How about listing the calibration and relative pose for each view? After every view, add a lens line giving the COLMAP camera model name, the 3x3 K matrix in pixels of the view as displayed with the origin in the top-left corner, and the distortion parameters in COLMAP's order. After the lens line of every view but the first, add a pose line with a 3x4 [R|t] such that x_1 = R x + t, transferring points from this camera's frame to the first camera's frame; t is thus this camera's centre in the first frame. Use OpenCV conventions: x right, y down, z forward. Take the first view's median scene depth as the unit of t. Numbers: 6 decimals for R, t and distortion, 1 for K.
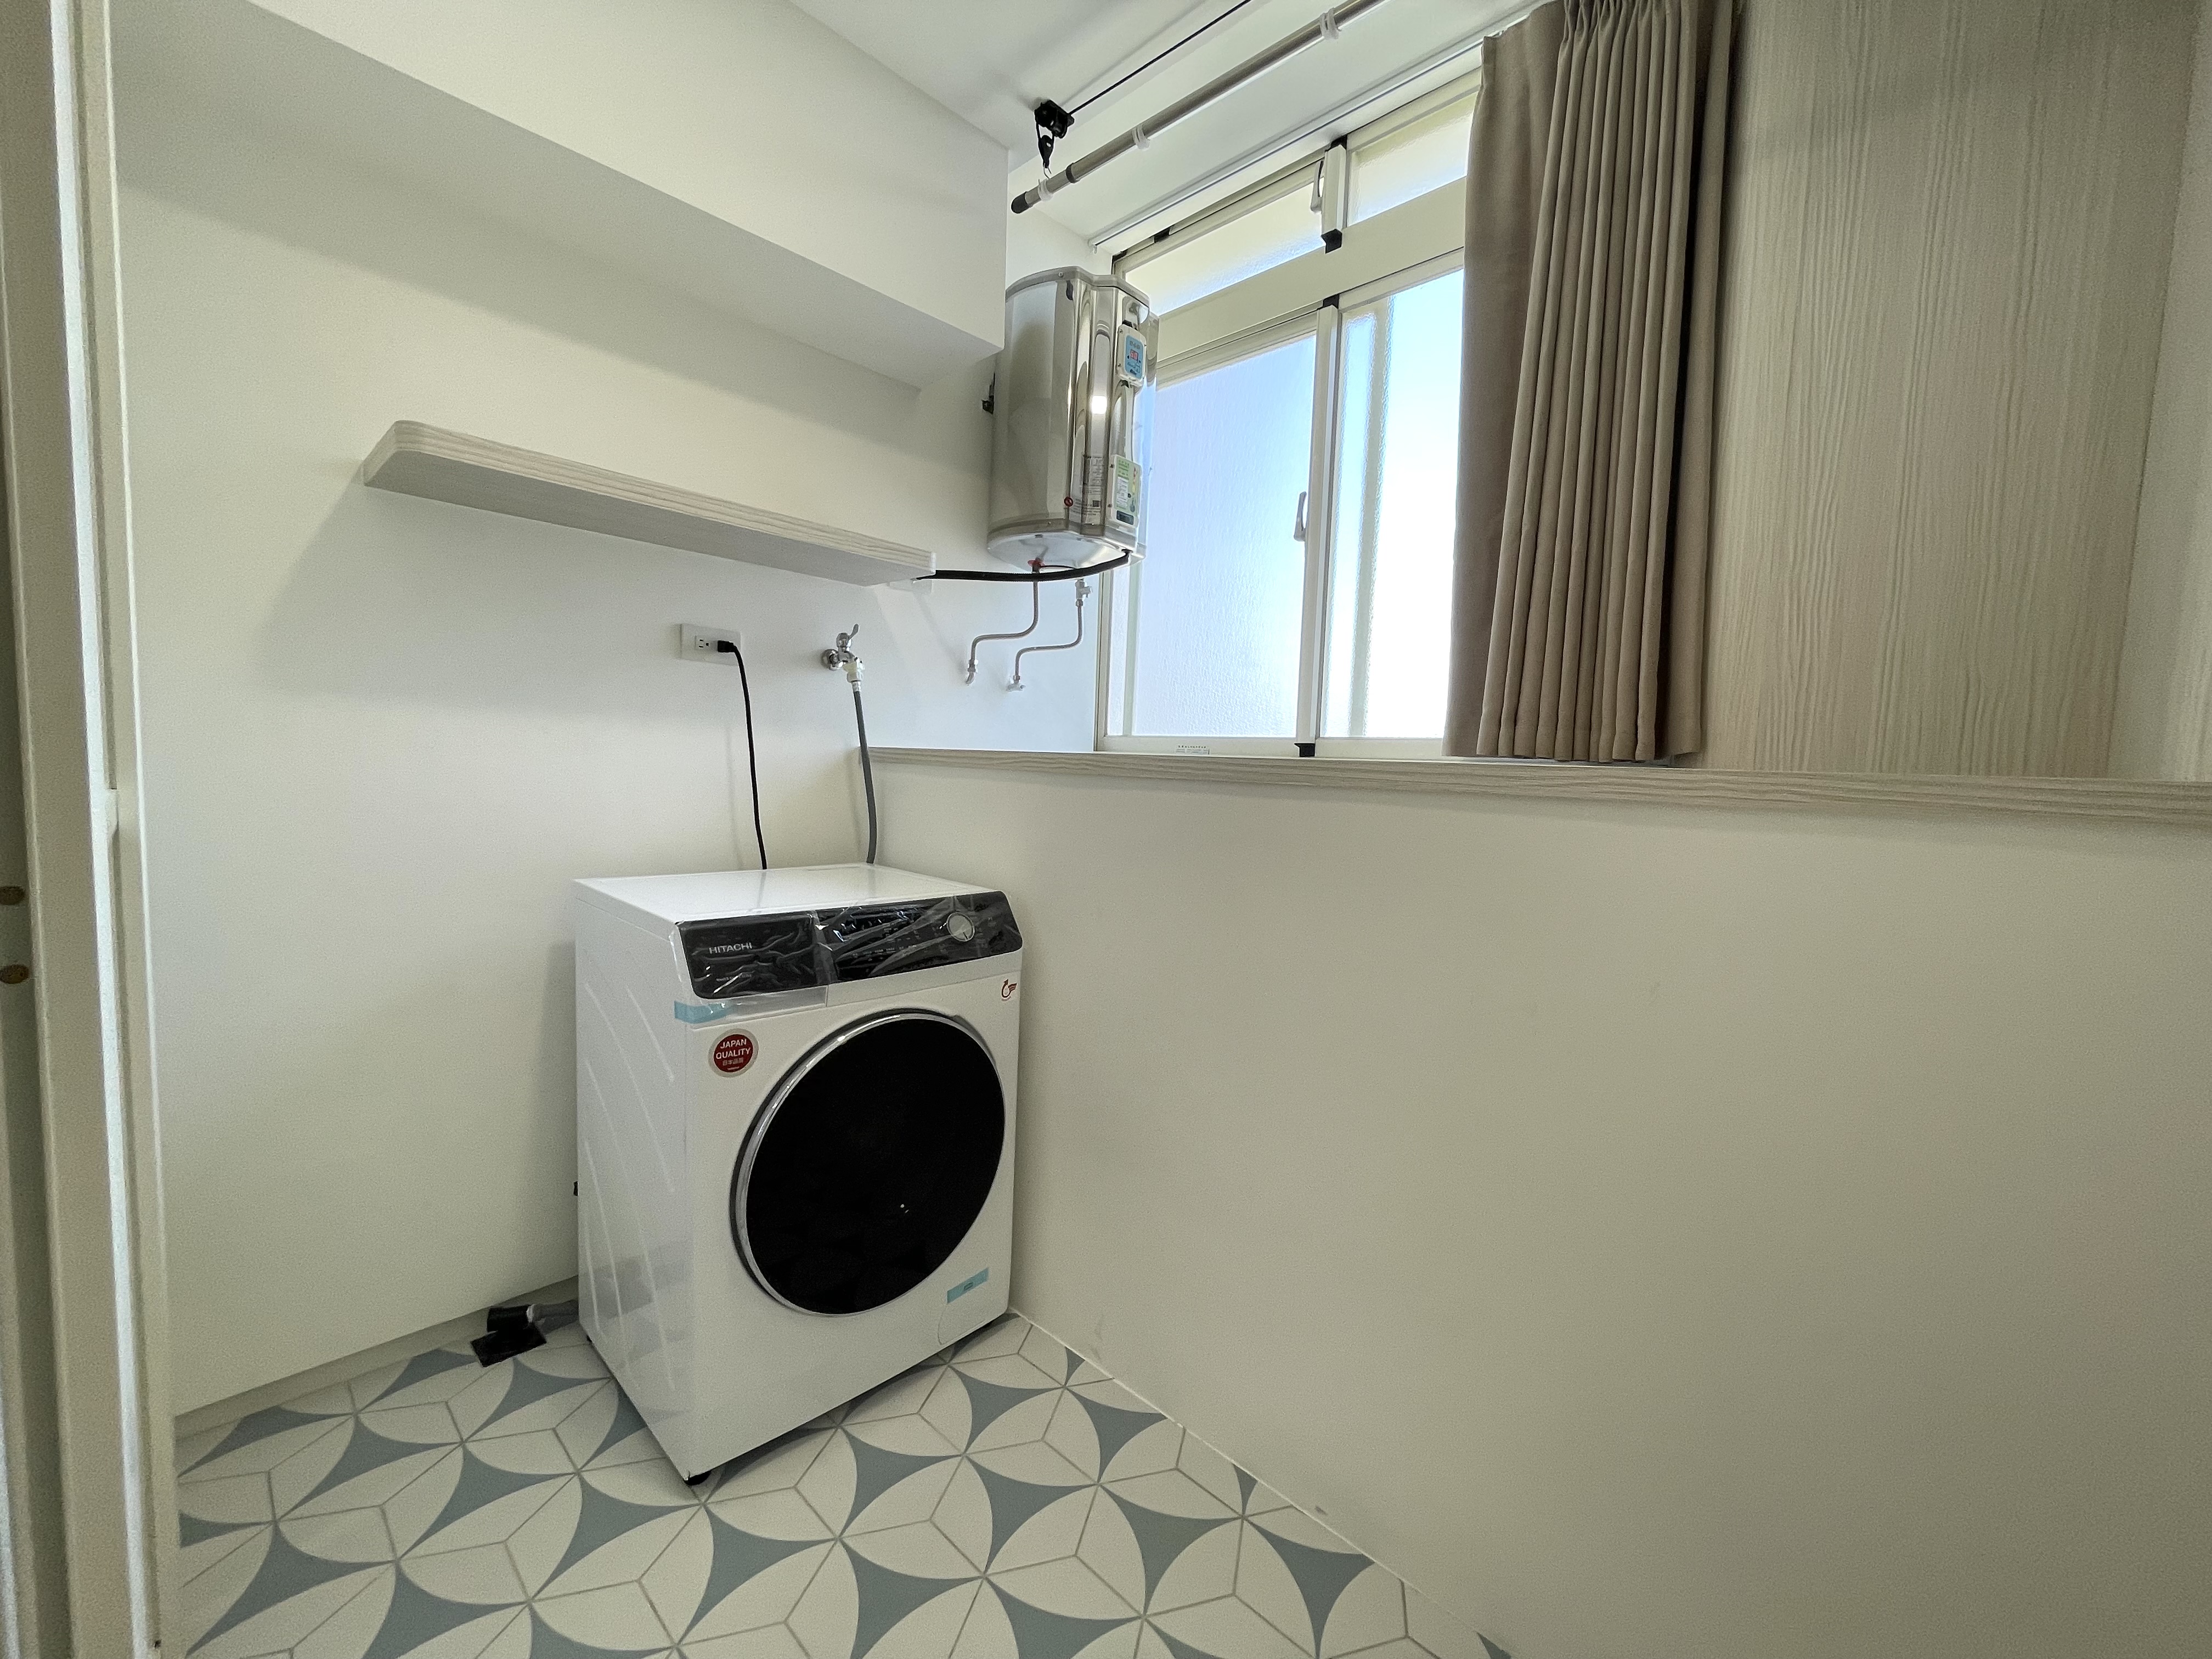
lens RADIAL K [[904.7, 0, 1106.0], [0, 904.7, 829.5], [0, 0, 1]] dist [-0.000637, 0.000027]
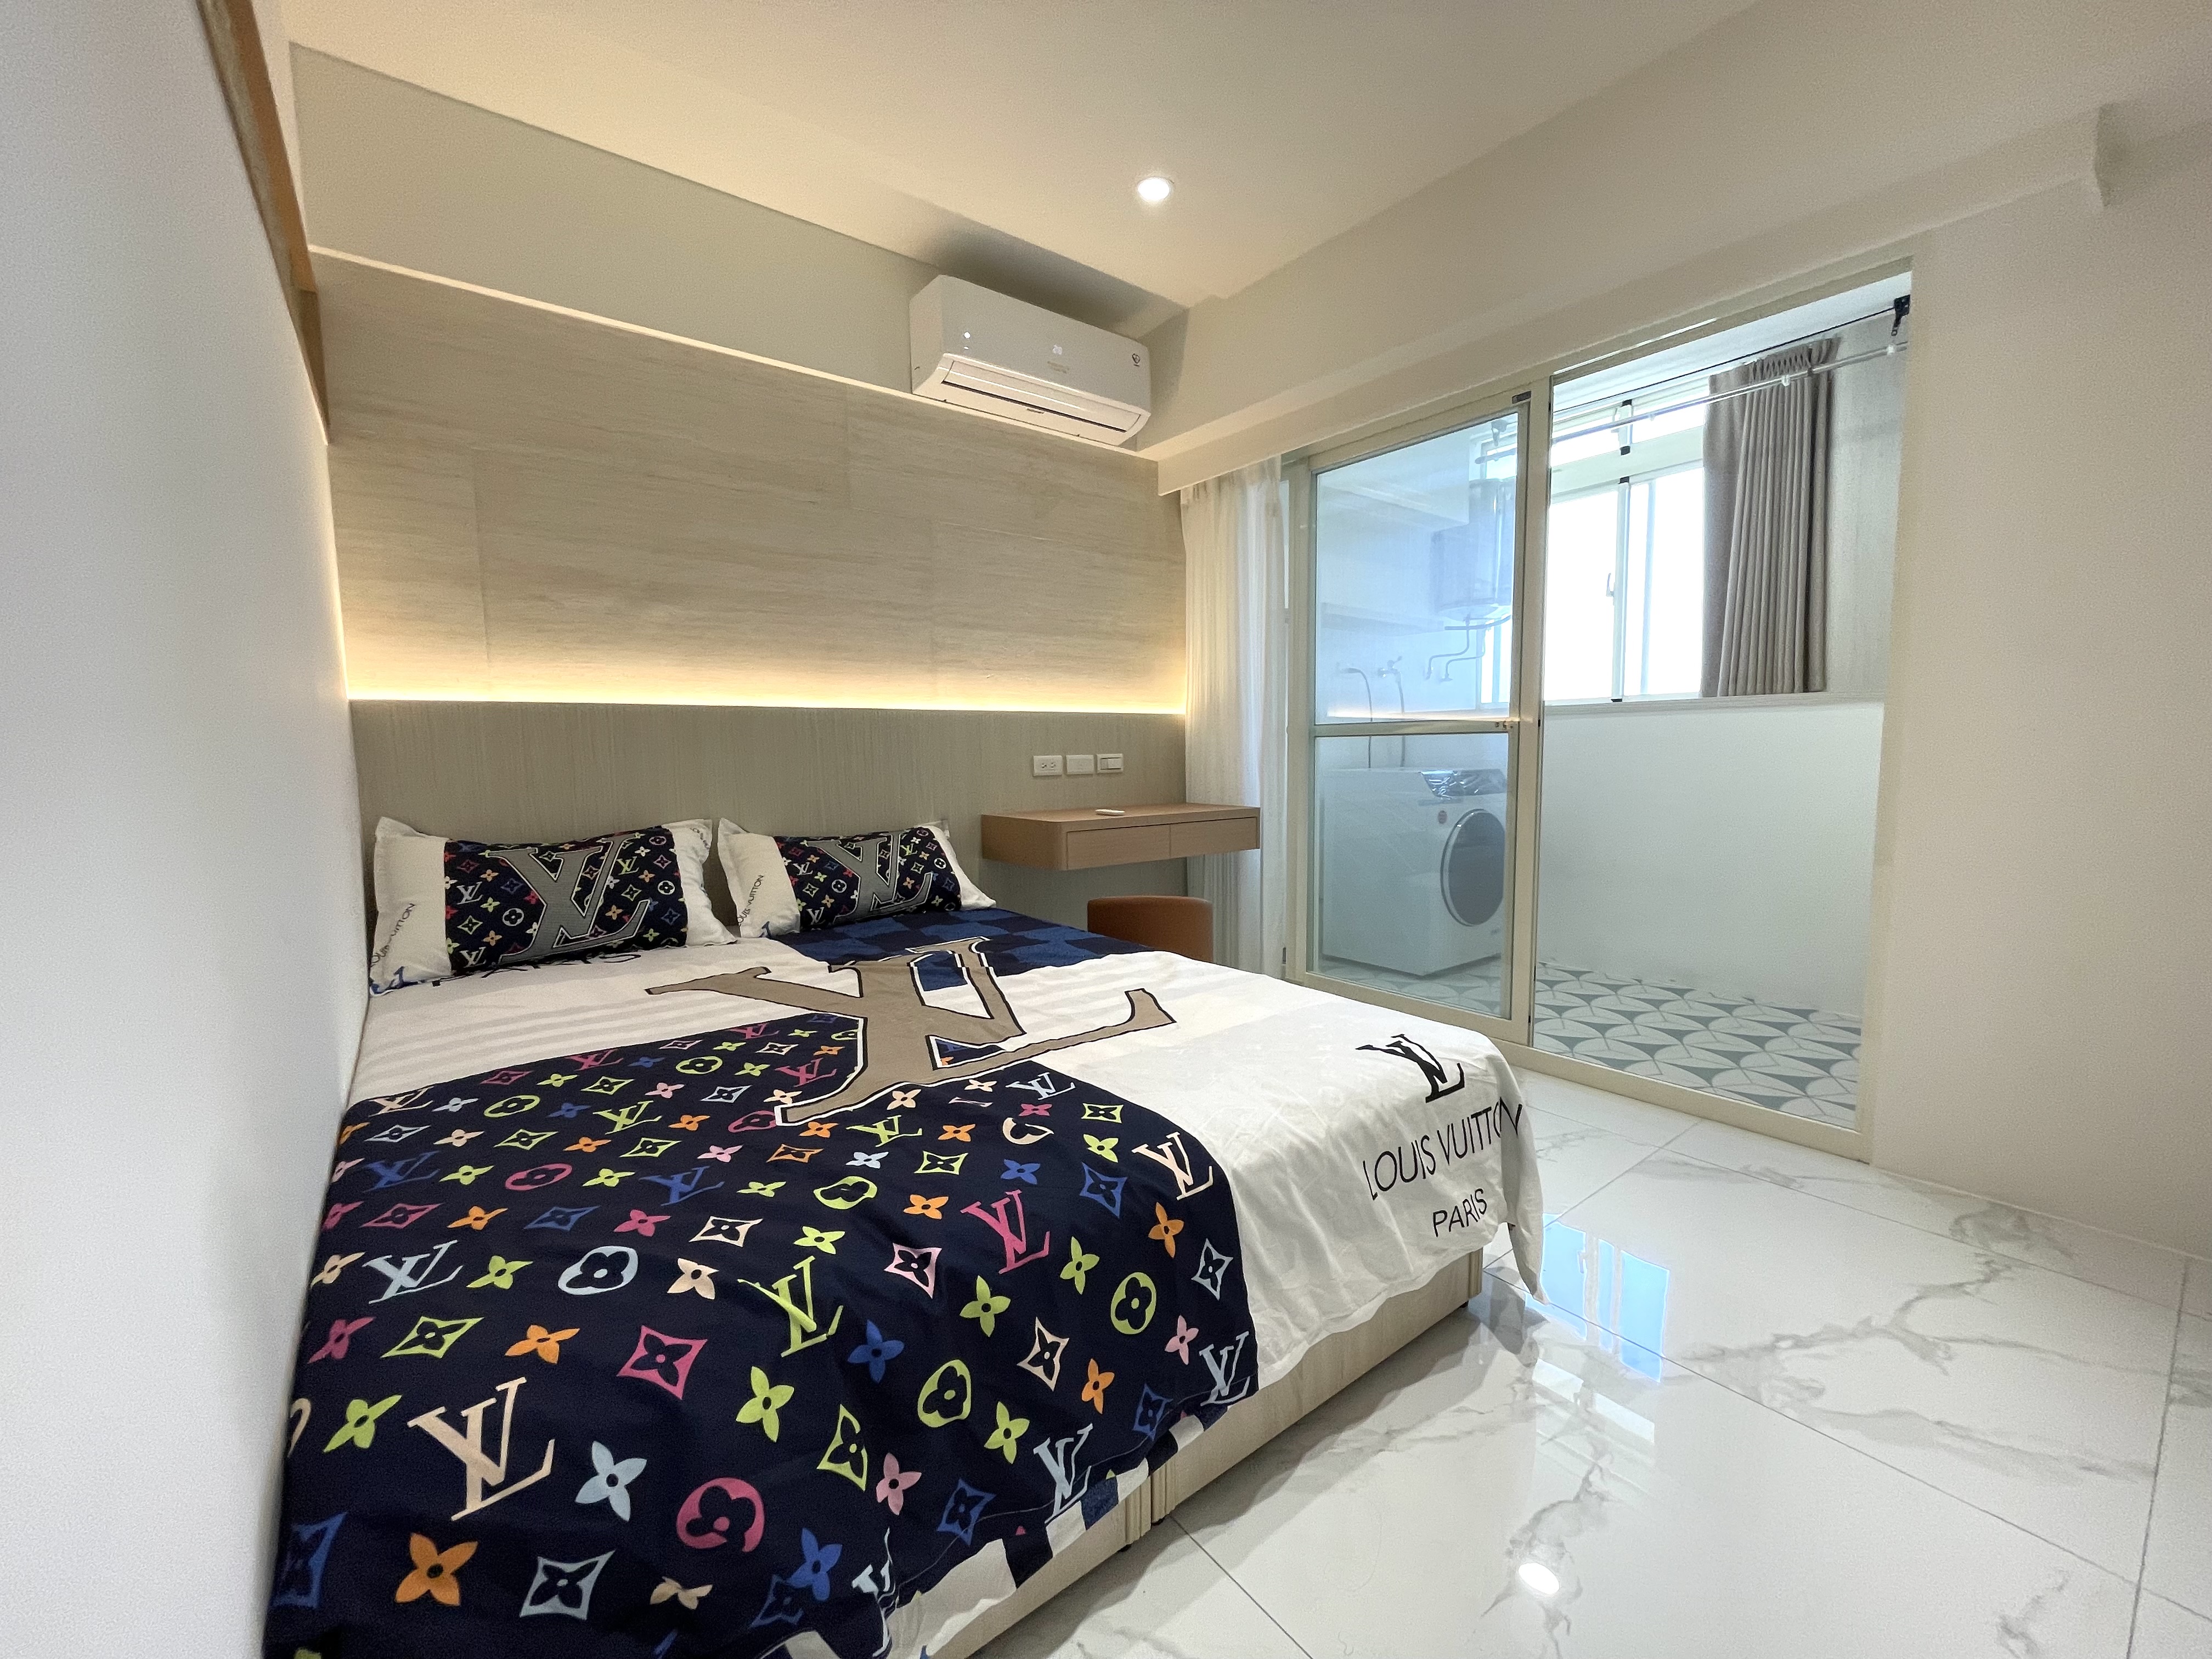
lens RADIAL K [[886.0, 0, 1106.0], [0, 886.0, 829.5], [0, 0, 1]] dist [-0.000093, -0.000048]
pose [[0.987838, -0.044545, -0.148967, -0.758180], [0.046081, 0.998914, 0.006875, 0.160105], [0.148499, -0.013656, 0.988818, -1.365803]]
